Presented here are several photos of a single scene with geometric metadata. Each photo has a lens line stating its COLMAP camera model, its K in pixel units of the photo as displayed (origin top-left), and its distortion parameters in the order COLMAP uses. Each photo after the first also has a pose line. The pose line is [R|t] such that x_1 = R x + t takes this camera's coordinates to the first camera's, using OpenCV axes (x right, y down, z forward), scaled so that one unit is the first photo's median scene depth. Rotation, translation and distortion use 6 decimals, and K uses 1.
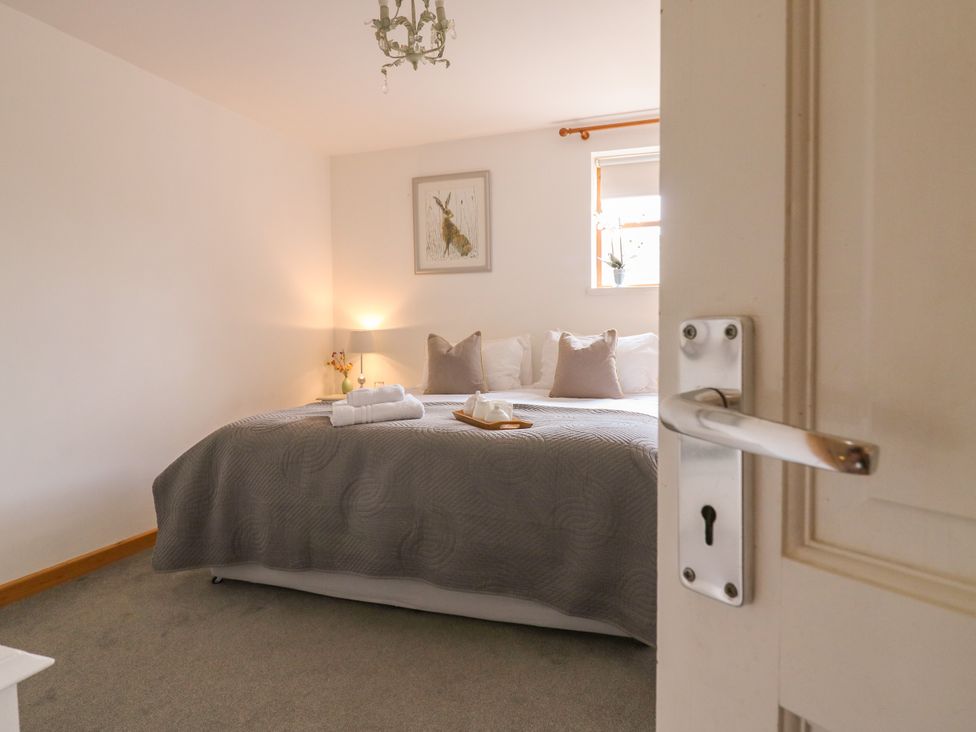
lens RADIAL K [[612.8, 0, 488.9], [0, 612.8, 360.7], [0, 0, 1]] dist [-0.000737, 0.001801]
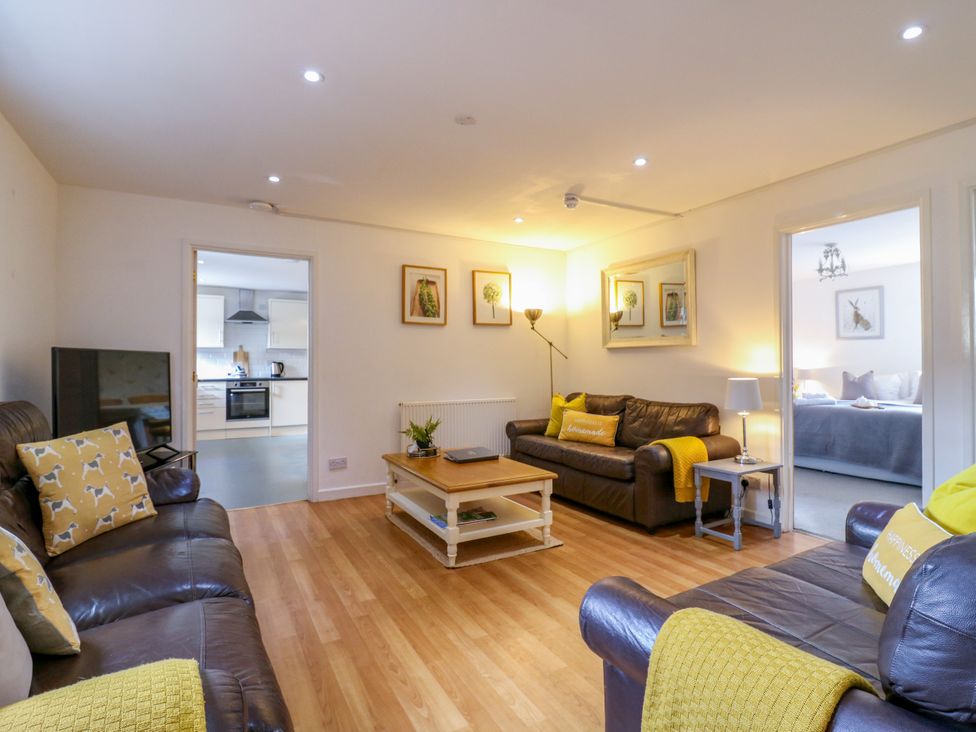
lens RADIAL K [[508.3, 0, 498.3], [0, 508.3, 359.0], [0, 0, 1]] dist [-0.004442, -0.006774]
pose [[0.749040, 0.003323, -0.662516, 0.182891], [-0.034857, 0.998800, -0.034400, 0.016065], [0.661607, 0.048860, 0.748258, -1.182107]]
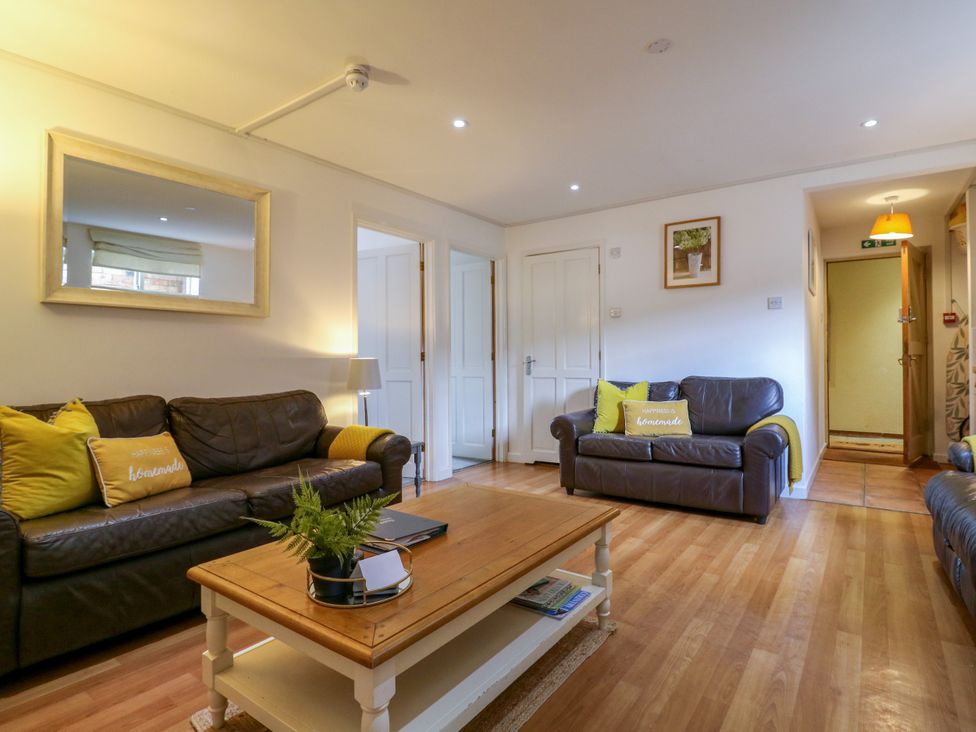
lens RADIAL K [[560.2, 0, 471.8], [0, 560.2, 355.4], [0, 0, 1]] dist [-0.003760, -0.005206]
pose [[0.284572, 0.029174, 0.958211, -1.119150], [0.044018, 0.998085, -0.043461, 0.052488], [-0.957644, 0.054547, 0.282743, -0.616644]]
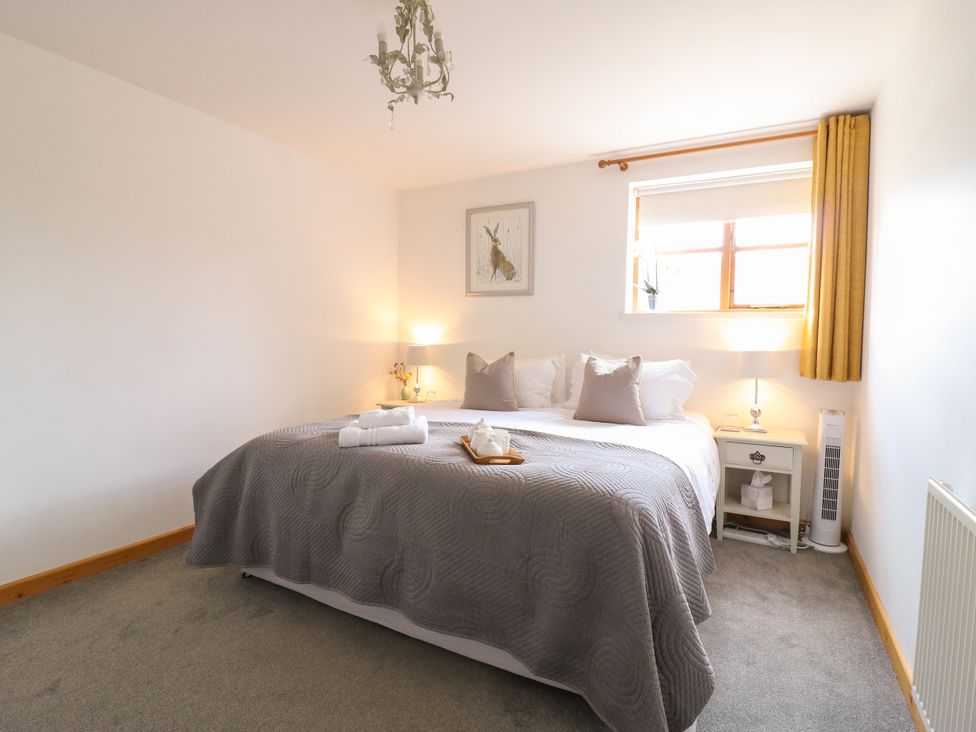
lens RADIAL K [[508.3, 0, 490.1], [0, 508.3, 360.3], [0, 0, 1]] dist [-0.004442, -0.006774]
pose [[0.985797, 0.035654, -0.164111, 0.100460], [-0.035342, 0.999364, 0.004818, -0.039949], [0.164179, 0.001050, 0.986430, 0.128770]]
